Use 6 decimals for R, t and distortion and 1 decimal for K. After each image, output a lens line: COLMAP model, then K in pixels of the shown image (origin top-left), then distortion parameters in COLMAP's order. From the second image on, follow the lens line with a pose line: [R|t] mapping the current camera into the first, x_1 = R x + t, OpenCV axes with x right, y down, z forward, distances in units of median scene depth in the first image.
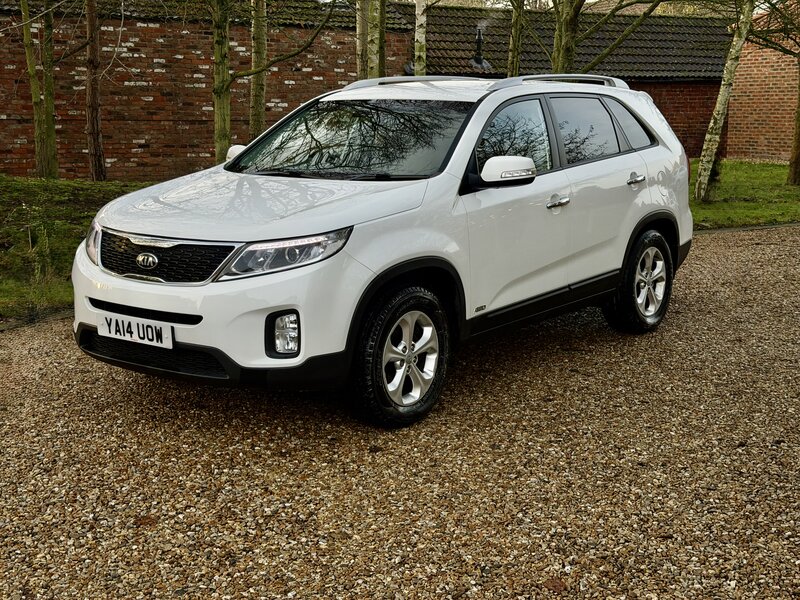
lens RADIAL K [[1122.6, 0, 401.3], [0, 1122.6, 297.3], [0, 0, 1]] dist [0.127688, 0.000000]
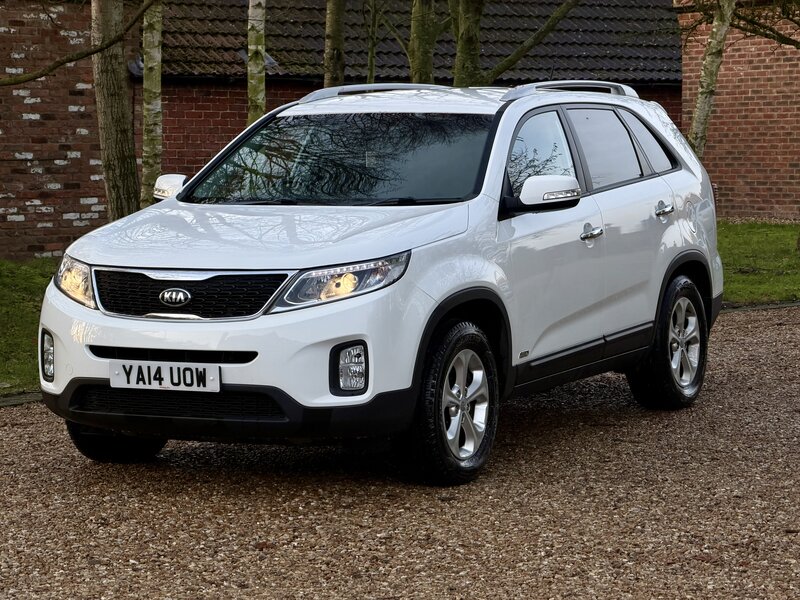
lens RADIAL K [[2424.5, 0, 395.2], [0, 2424.5, 303.6], [0, 0, 1]] dist [0.239506, 0.000000]
pose [[0.983121, -0.026467, 0.181033, -0.378980], [0.044488, 0.994366, -0.096217, 0.153488], [-0.177467, 0.102647, 0.978759, -0.827363]]
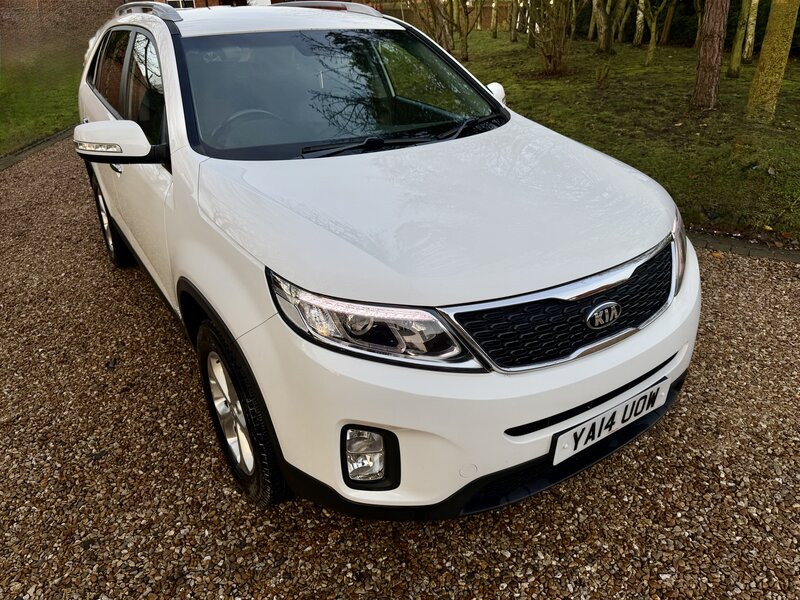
lens RADIAL K [[568.7, 0, 395.0], [0, 568.7, 305.4], [0, 0, 1]] dist [0.028814, -0.031896]
pose [[0.331393, -0.425423, 0.842136, -0.501530], [0.184341, 0.904566, 0.384420, -0.170778], [-0.925309, 0.027846, 0.378190, 0.940685]]
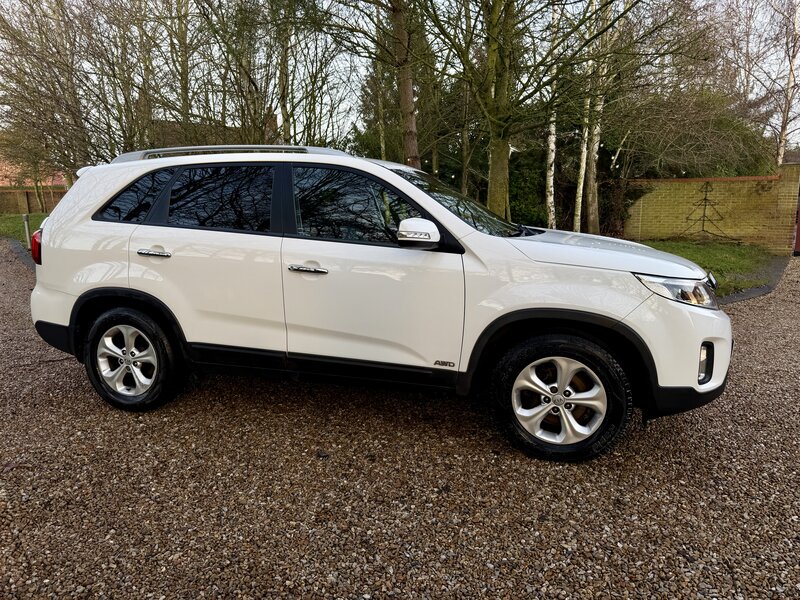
lens RADIAL K [[568.7, 0, 402.1], [0, 568.7, 302.5], [0, 0, 1]] dist [0.028814, -0.031896]
pose [[-0.360243, -0.155938, 0.919733, -0.673956], [0.171708, 0.957999, 0.229682, -0.217600], [-0.916919, 0.240667, -0.318337, 1.465202]]
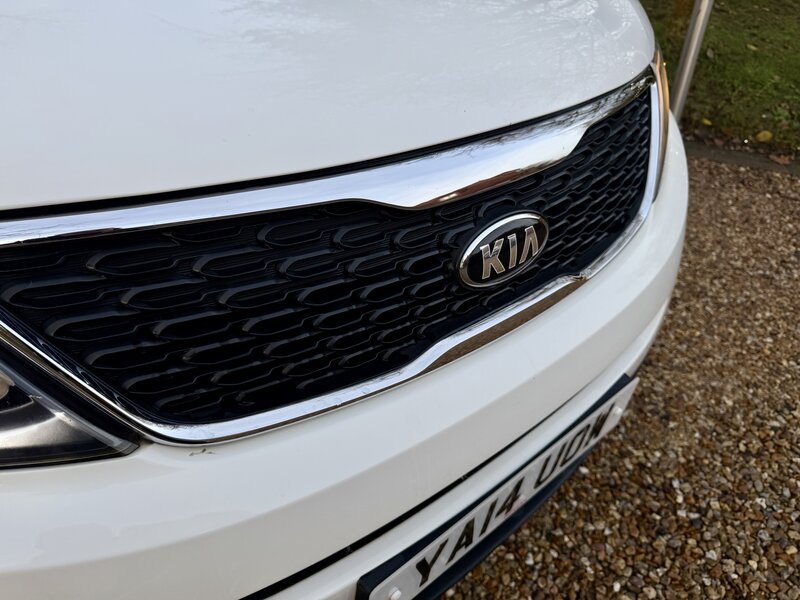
lens RADIAL K [[568.7, 0, 402.5], [0, 568.7, 303.1], [0, 0, 1]] dist [0.028814, -0.031896]
pose [[0.194368, -0.555849, 0.808241, -0.314749], [0.106239, 0.831036, 0.545978, -0.085003], [-0.975159, -0.020254, 0.220580, 0.947536]]
